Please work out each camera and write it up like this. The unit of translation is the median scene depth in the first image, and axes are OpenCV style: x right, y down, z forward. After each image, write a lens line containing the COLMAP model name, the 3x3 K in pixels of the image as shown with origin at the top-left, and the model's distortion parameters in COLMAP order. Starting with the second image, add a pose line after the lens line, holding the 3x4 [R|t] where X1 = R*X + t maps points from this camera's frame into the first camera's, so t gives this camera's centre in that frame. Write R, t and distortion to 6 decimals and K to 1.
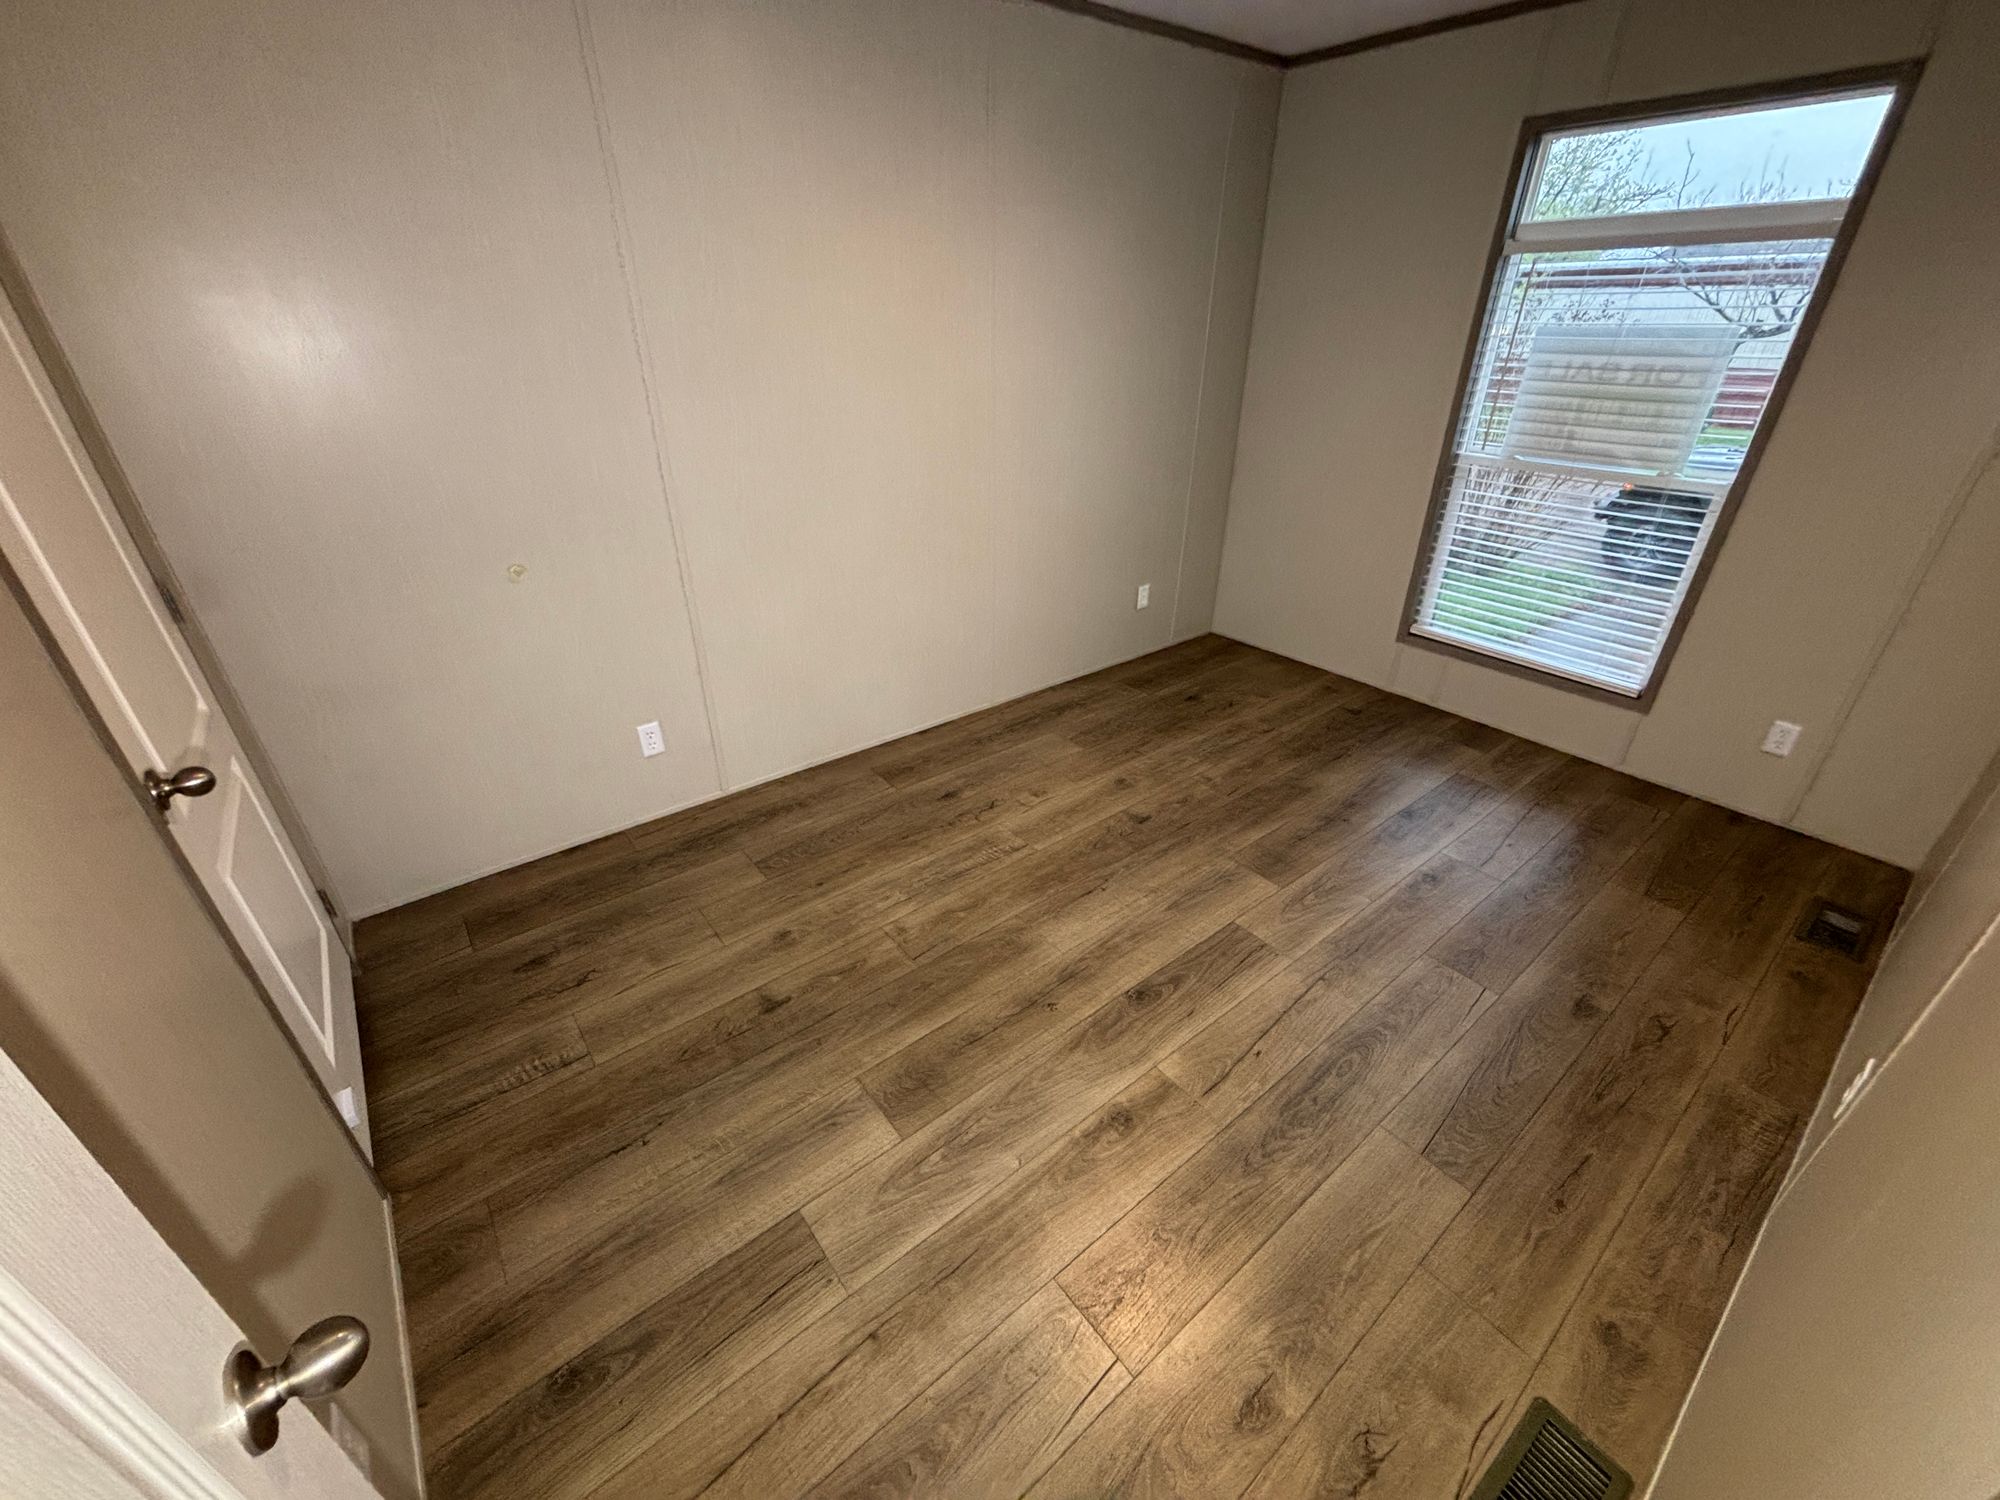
lens RADIAL K [[808.5, 0, 1005.6], [0, 808.5, 769.1], [0, 0, 1]] dist [-0.006546, 0.004436]
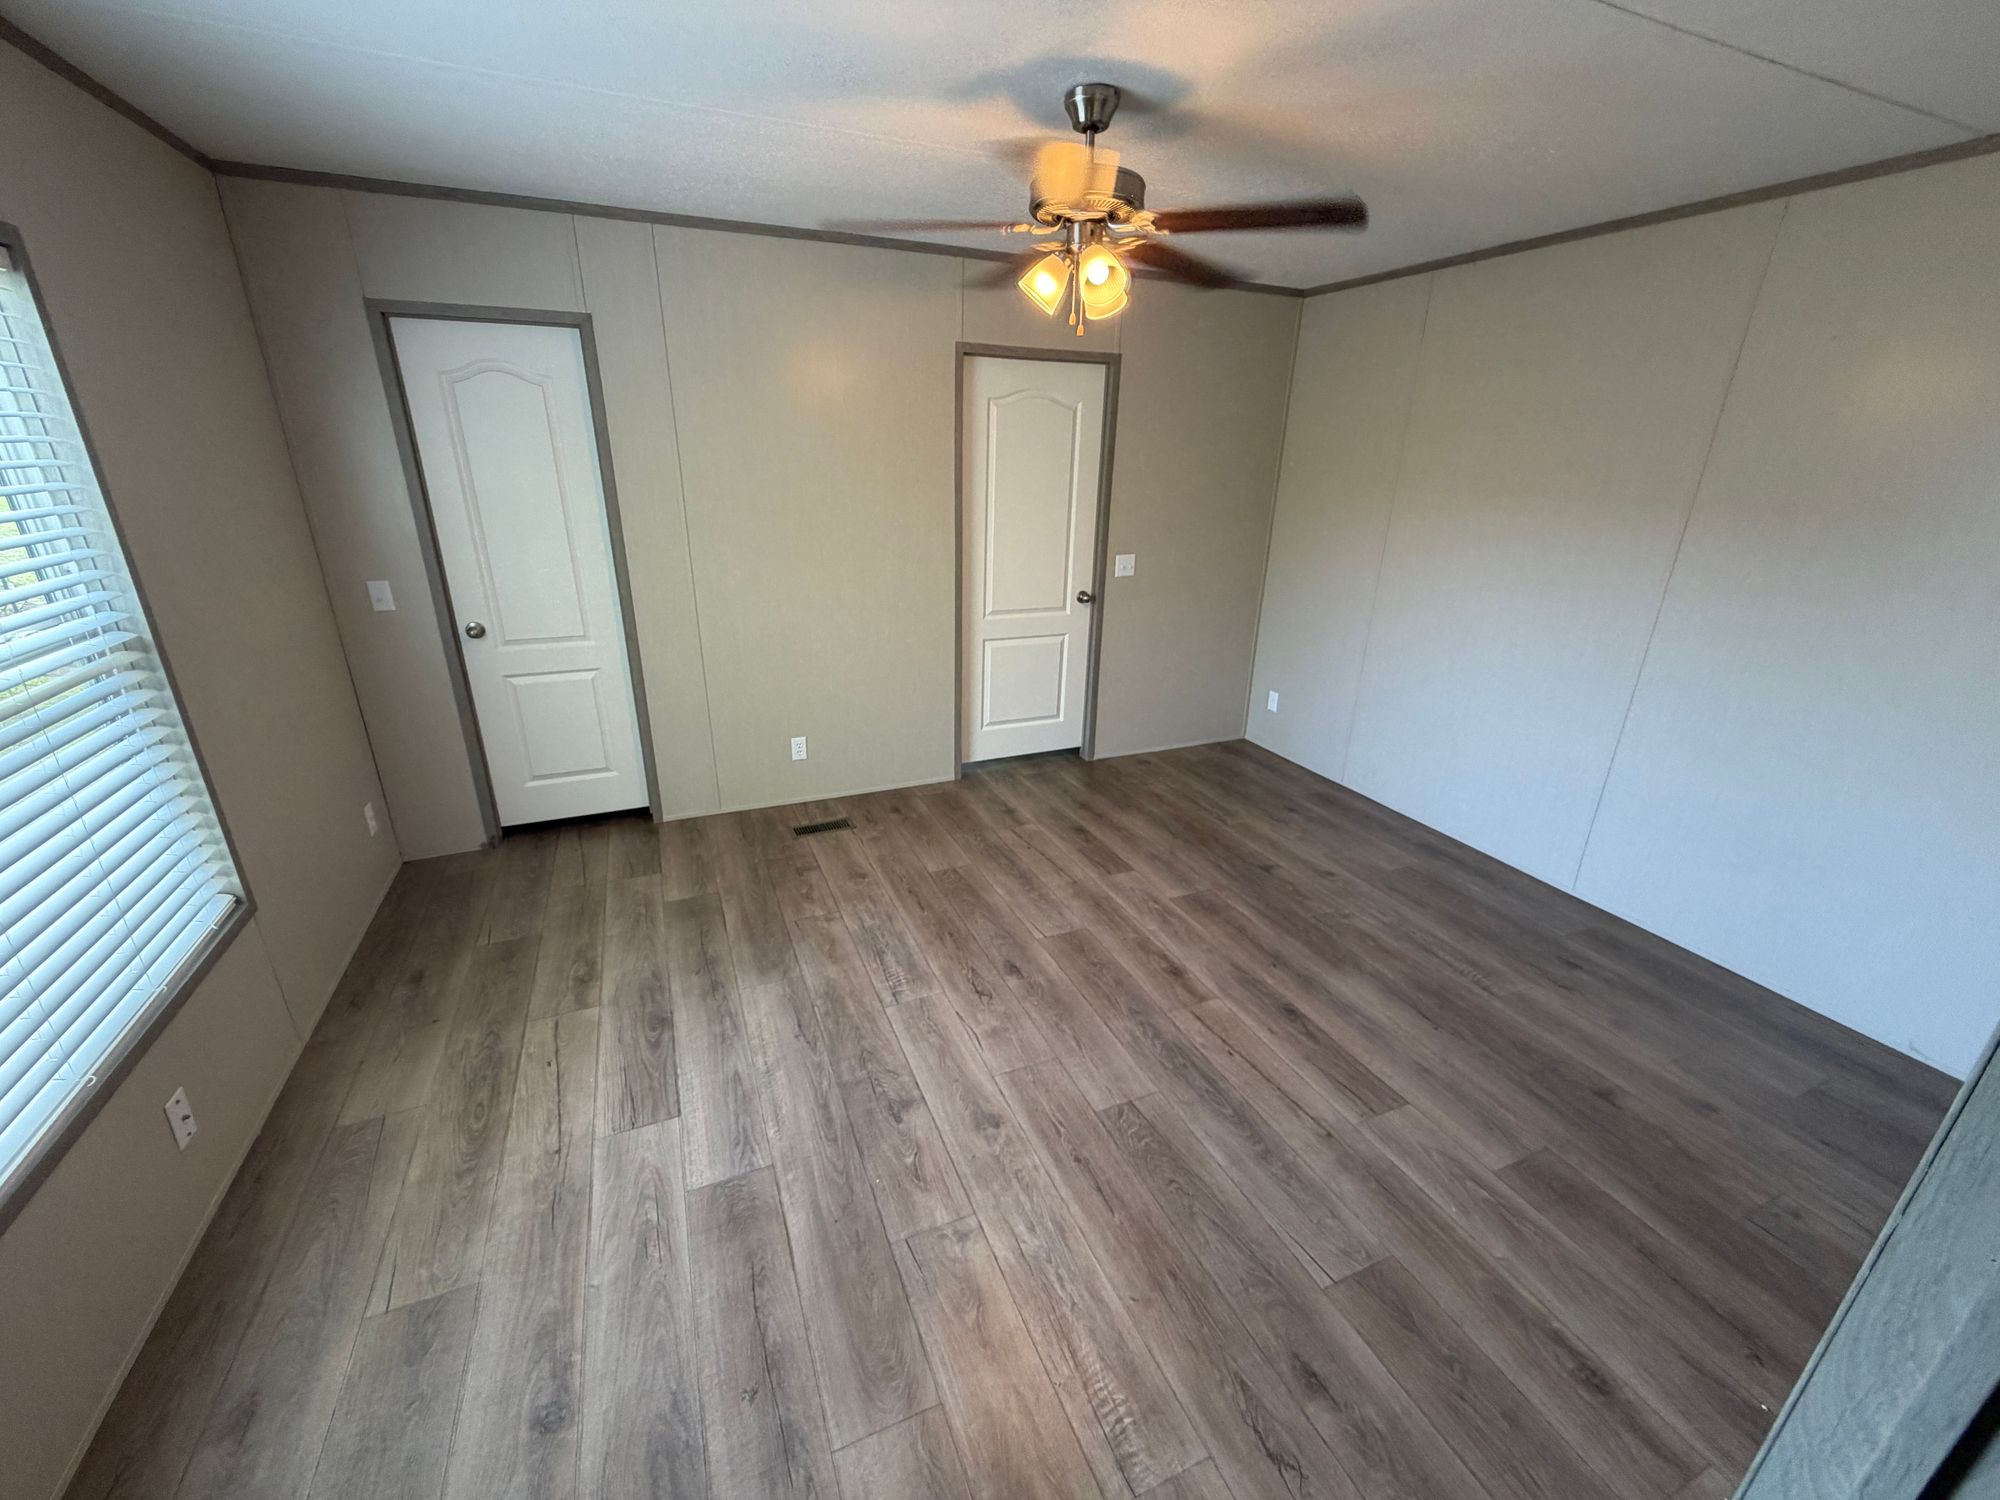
lens RADIAL K [[799.9, 0, 992.5], [0, 799.9, 758.0], [0, 0, 1]] dist [0.000541, -0.000114]
pose [[-0.272575, 0.339933, -0.900082, 1.282418], [-0.490379, 0.755793, 0.433942, -0.327057], [0.827787, 0.559664, -0.039315, 0.455917]]
